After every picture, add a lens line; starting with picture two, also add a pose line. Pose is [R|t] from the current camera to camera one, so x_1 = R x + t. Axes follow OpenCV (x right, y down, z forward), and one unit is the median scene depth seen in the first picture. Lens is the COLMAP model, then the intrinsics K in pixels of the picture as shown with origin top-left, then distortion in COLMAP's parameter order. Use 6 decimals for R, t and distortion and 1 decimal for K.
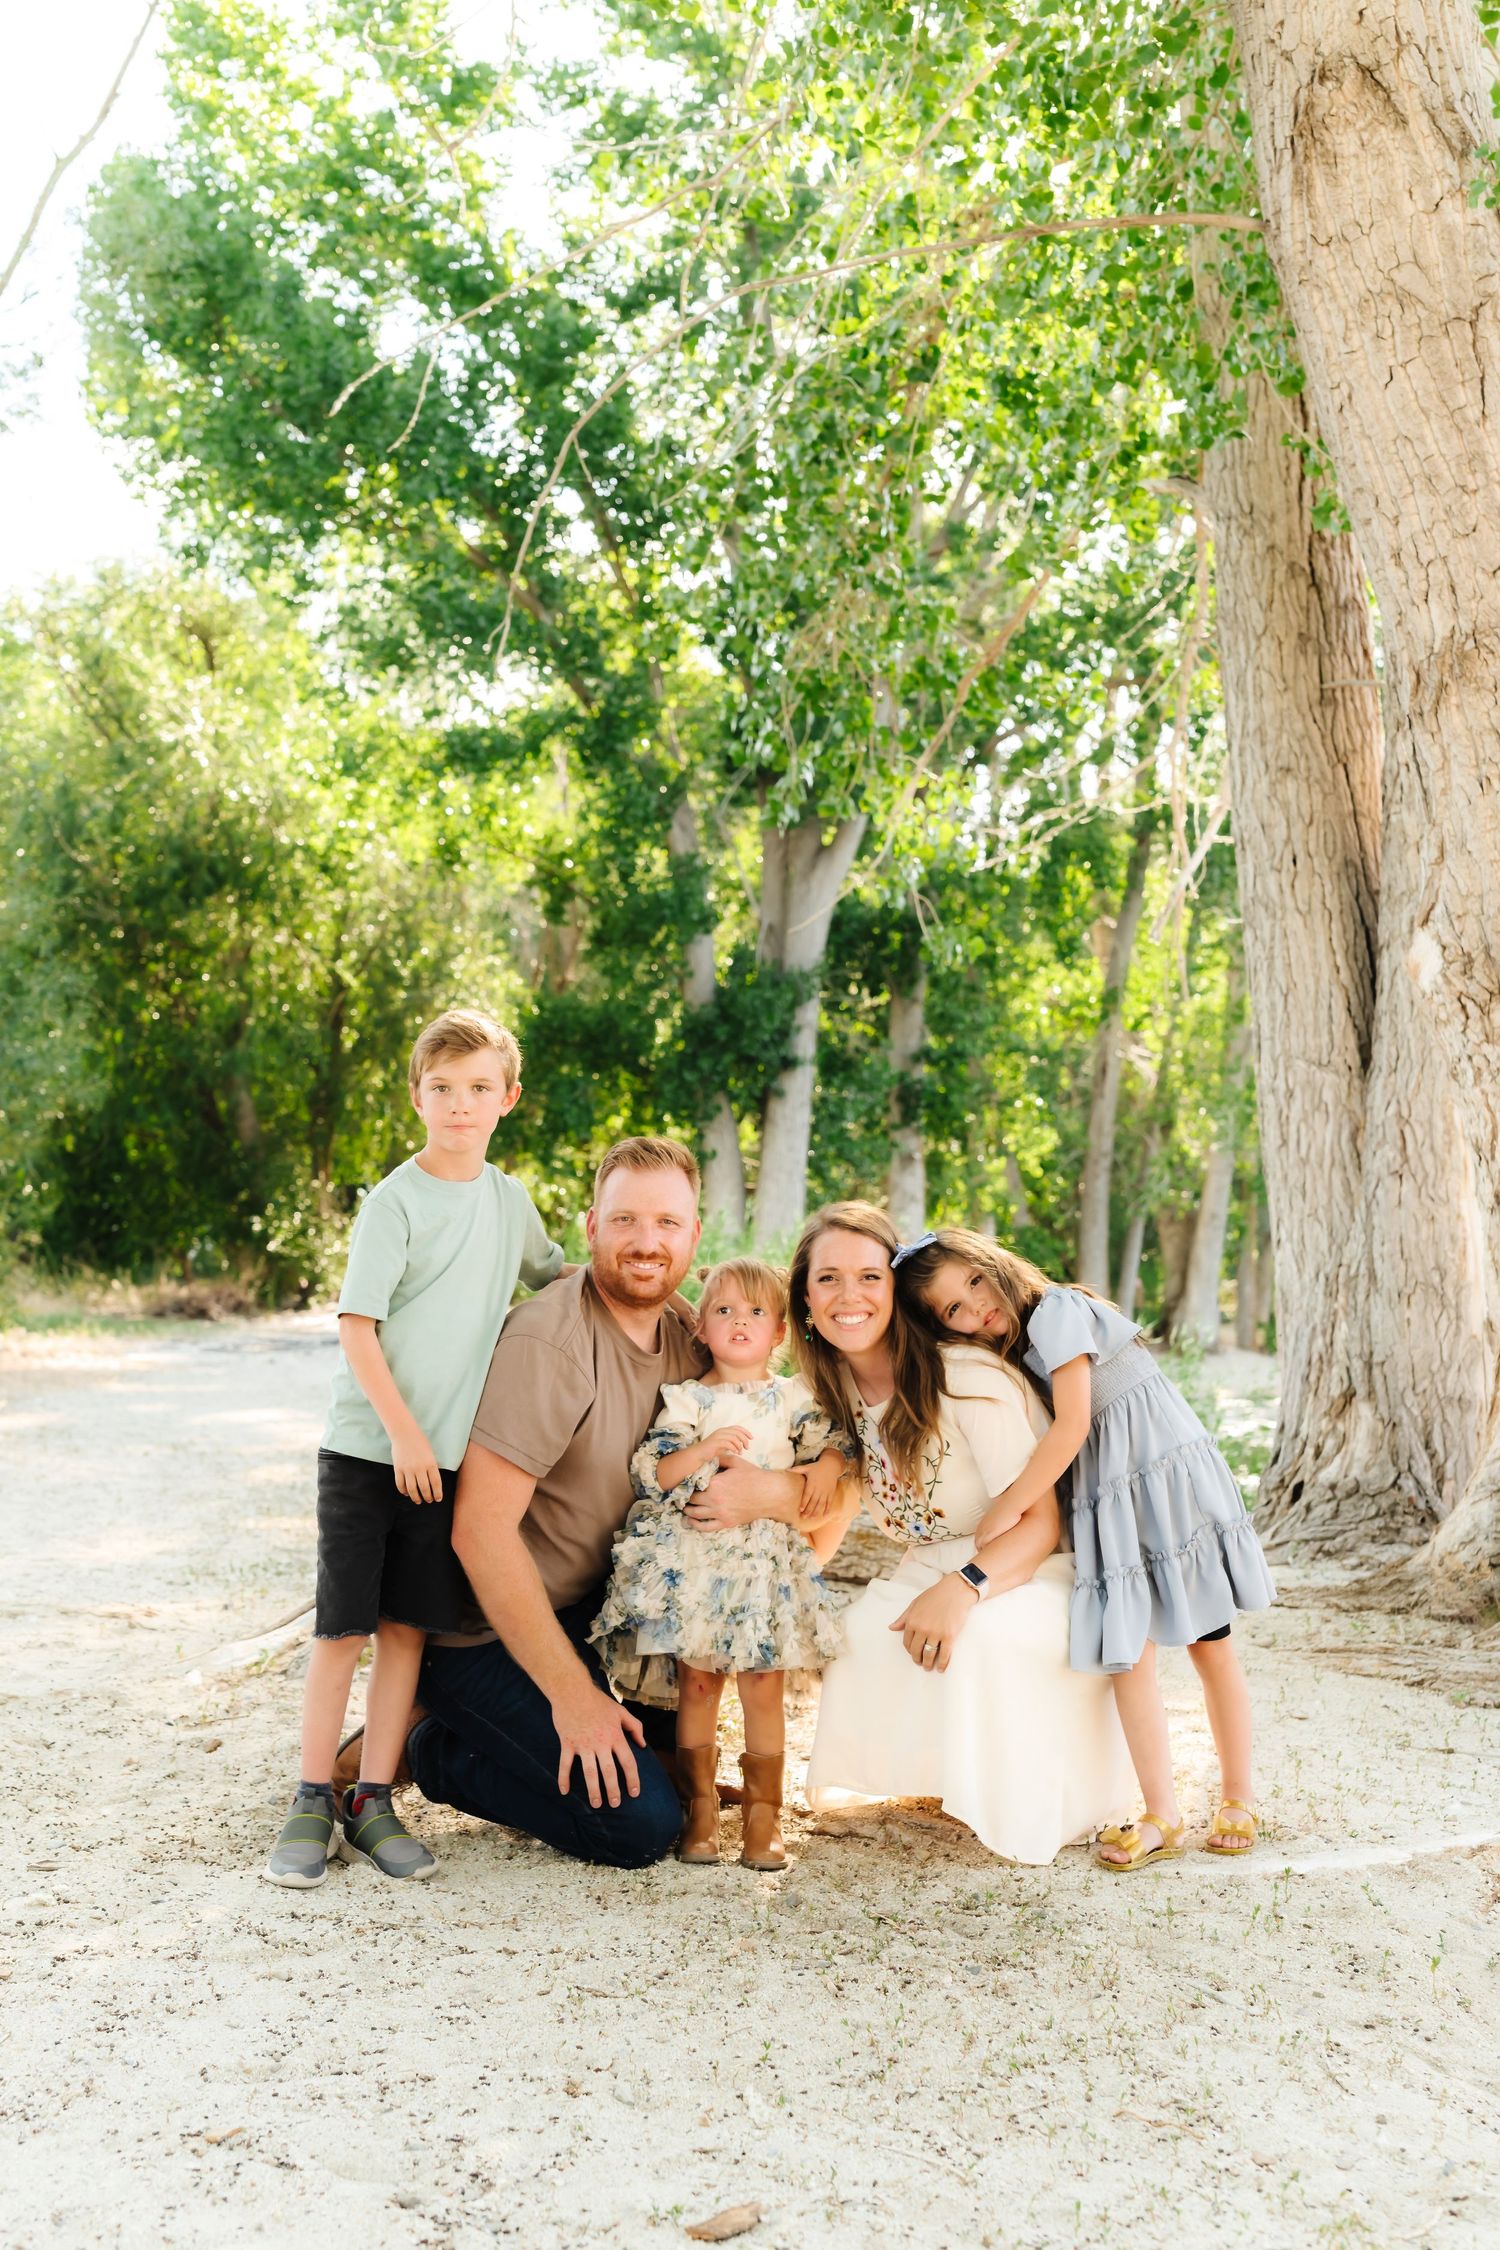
lens RADIAL K [[2276.3, 0, 810.7], [0, 2276.3, 1096.8], [0, 0, 1]] dist [0.009591, -0.036170]
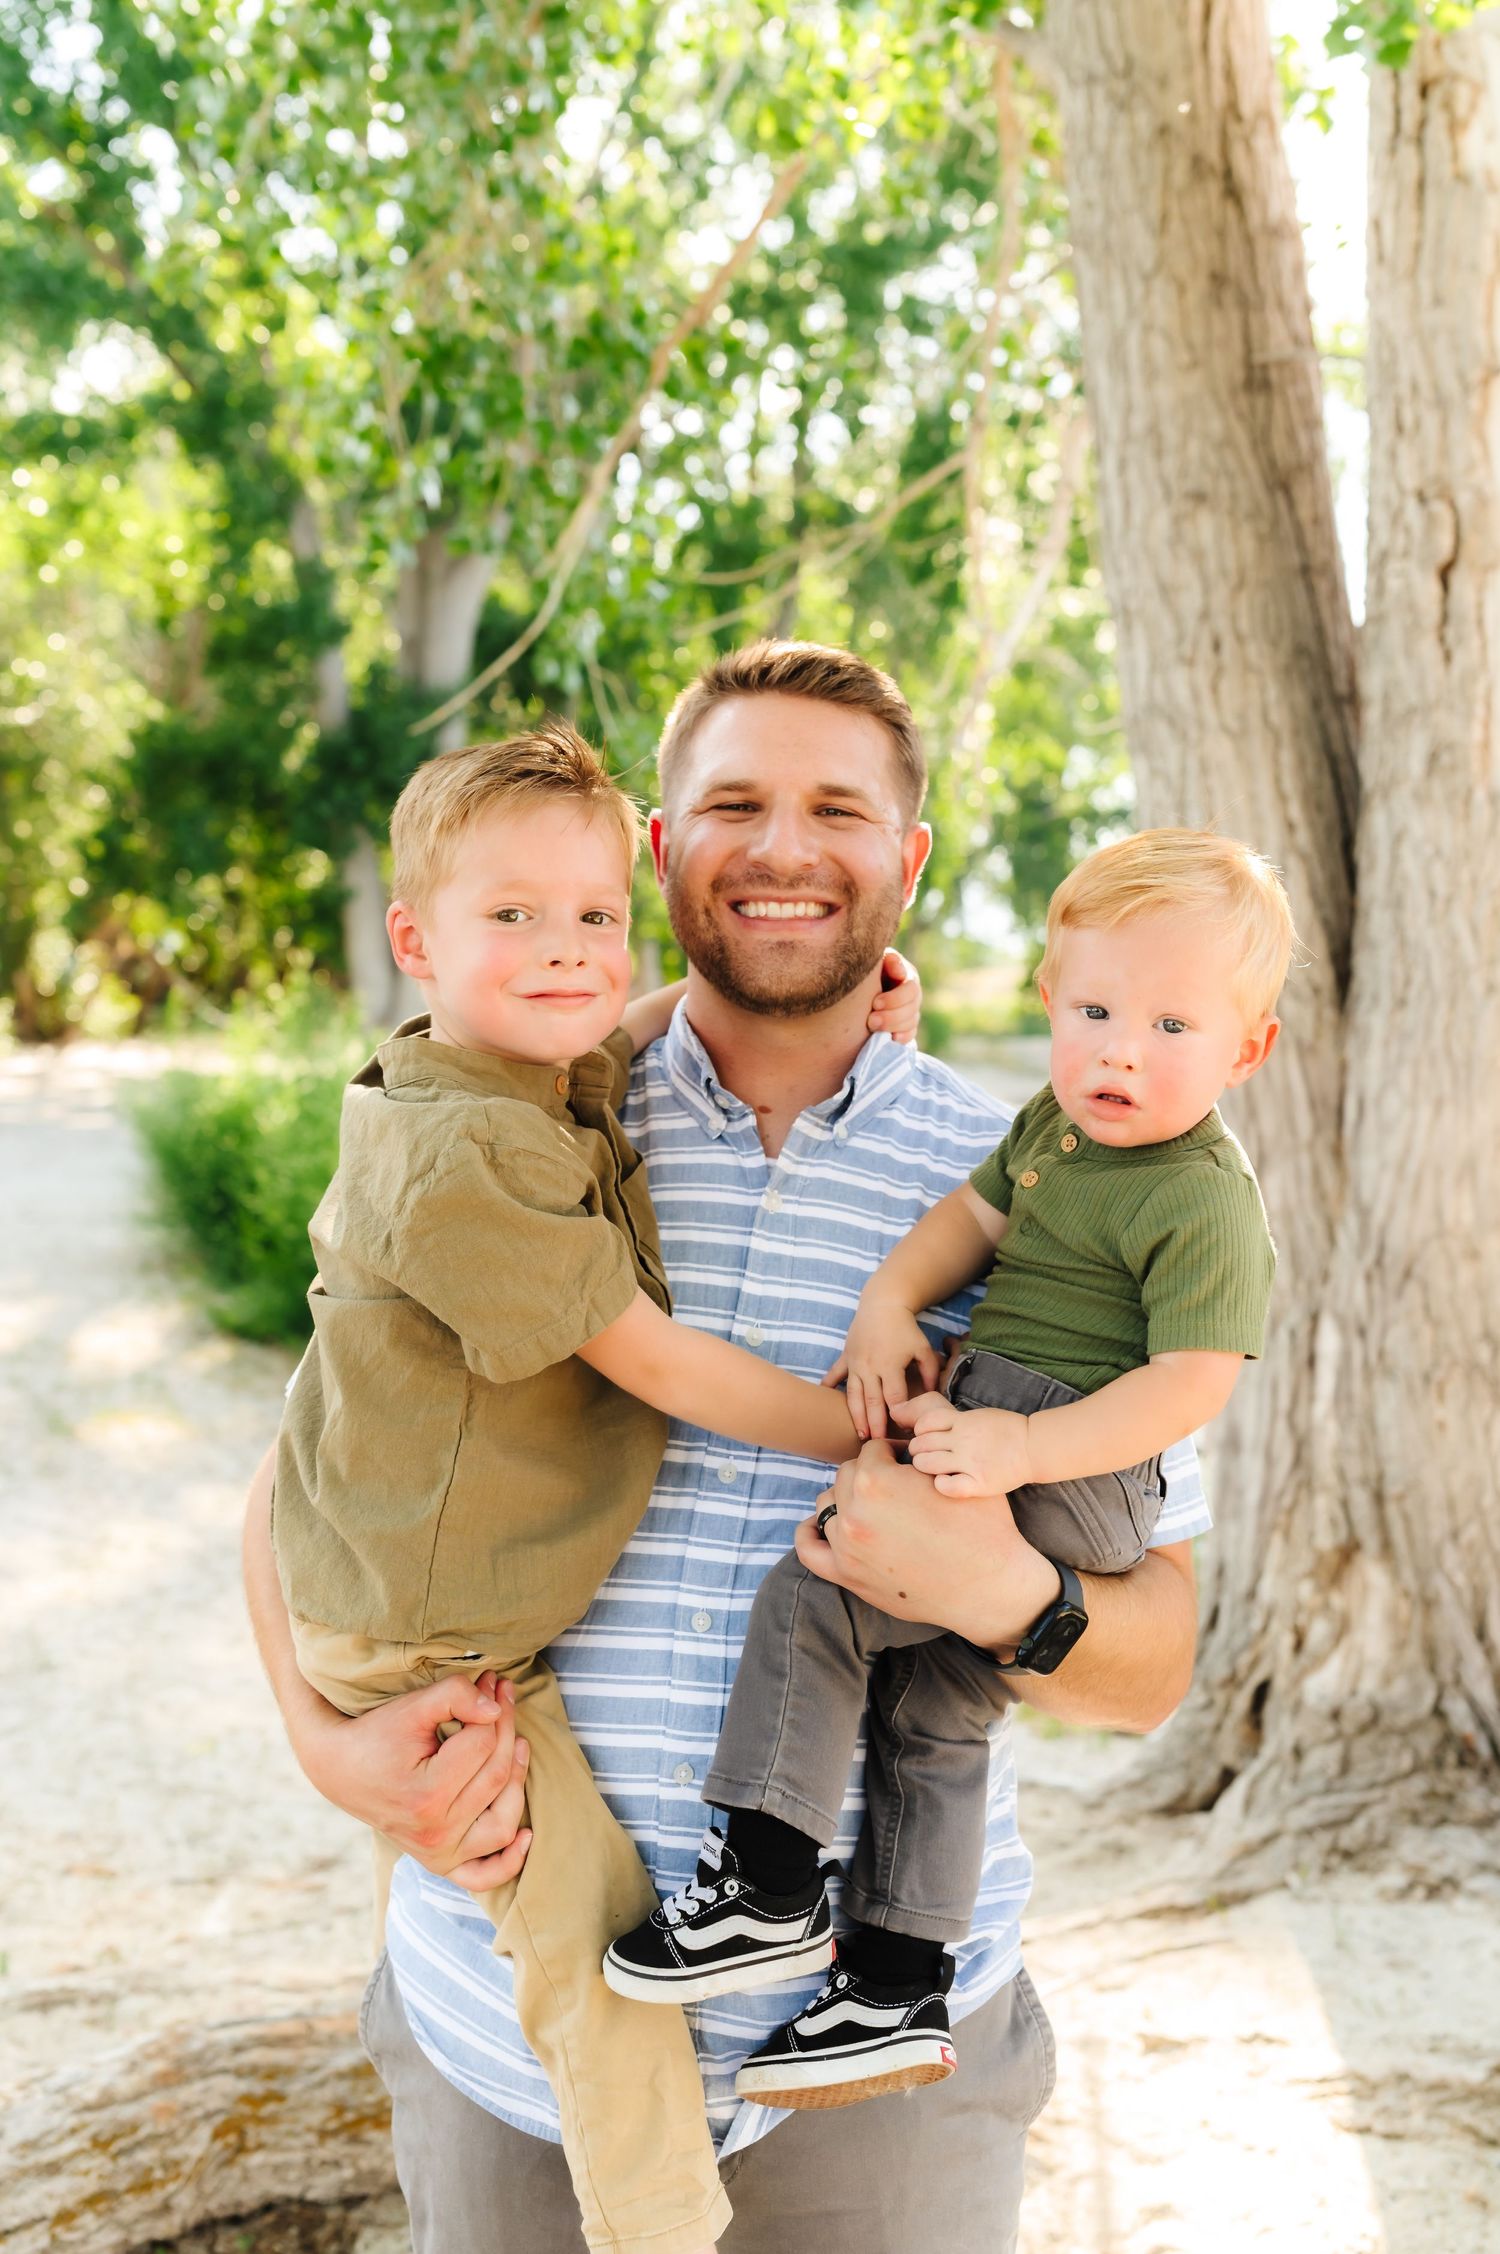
lens RADIAL K [[2280.3, 0, 810.8], [0, 2280.3, 1098.7], [0, 0, 1]] dist [0.009591, -0.036170]
pose [[0.988442, -0.035388, 0.147411, 0.004664], [0.015930, 0.991235, 0.131144, -0.052542], [-0.150760, -0.127280, 0.980342, 0.314681]]
